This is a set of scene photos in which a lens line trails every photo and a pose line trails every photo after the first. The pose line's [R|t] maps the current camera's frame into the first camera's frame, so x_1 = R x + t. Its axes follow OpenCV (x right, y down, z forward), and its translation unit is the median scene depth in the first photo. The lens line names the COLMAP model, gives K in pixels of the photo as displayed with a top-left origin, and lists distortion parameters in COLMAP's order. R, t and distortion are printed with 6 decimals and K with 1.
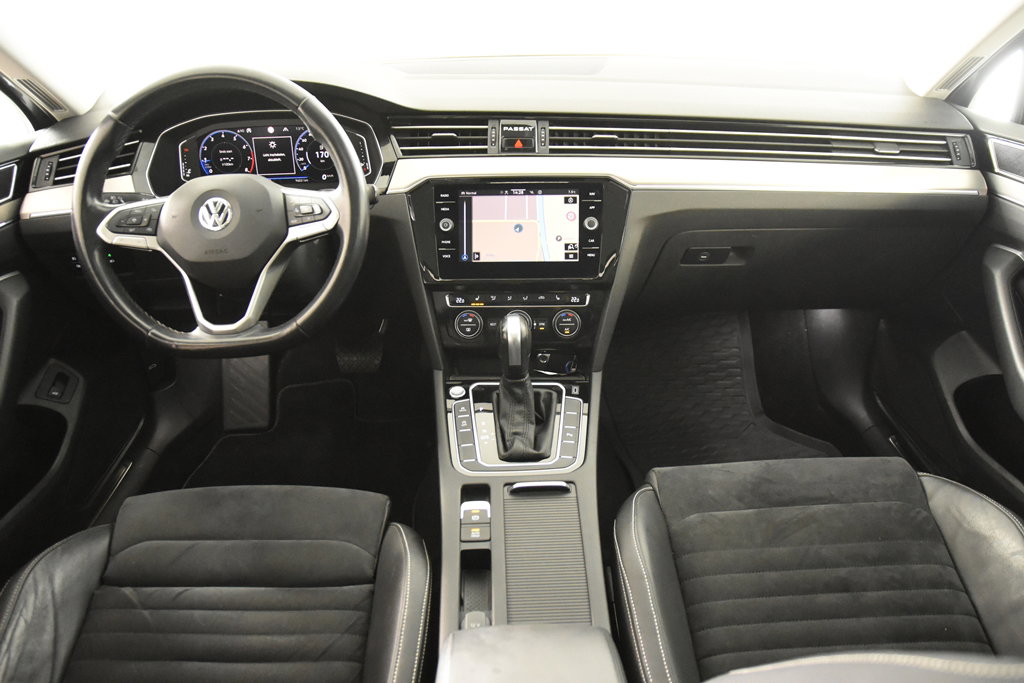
lens RADIAL K [[802.4, 0, 512.0], [0, 802.4, 341.5], [0, 0, 1]] dist [-0.110448, 0.009771]
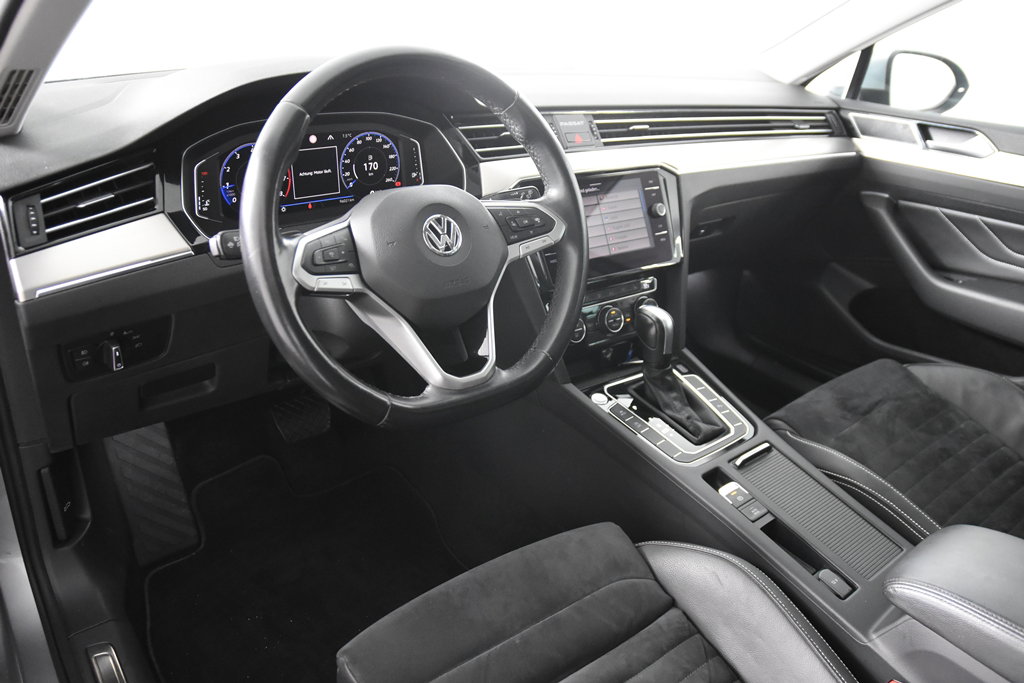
lens RADIAL K [[802.4, 0, 512.0], [0, 802.4, 341.5], [0, 0, 1]] dist [-0.110448, 0.009771]
pose [[0.780978, -0.205253, 0.589868, -0.665593], [0.221731, 0.974052, 0.045366, -0.066453], [-0.583874, 0.095362, 0.806224, 0.277425]]
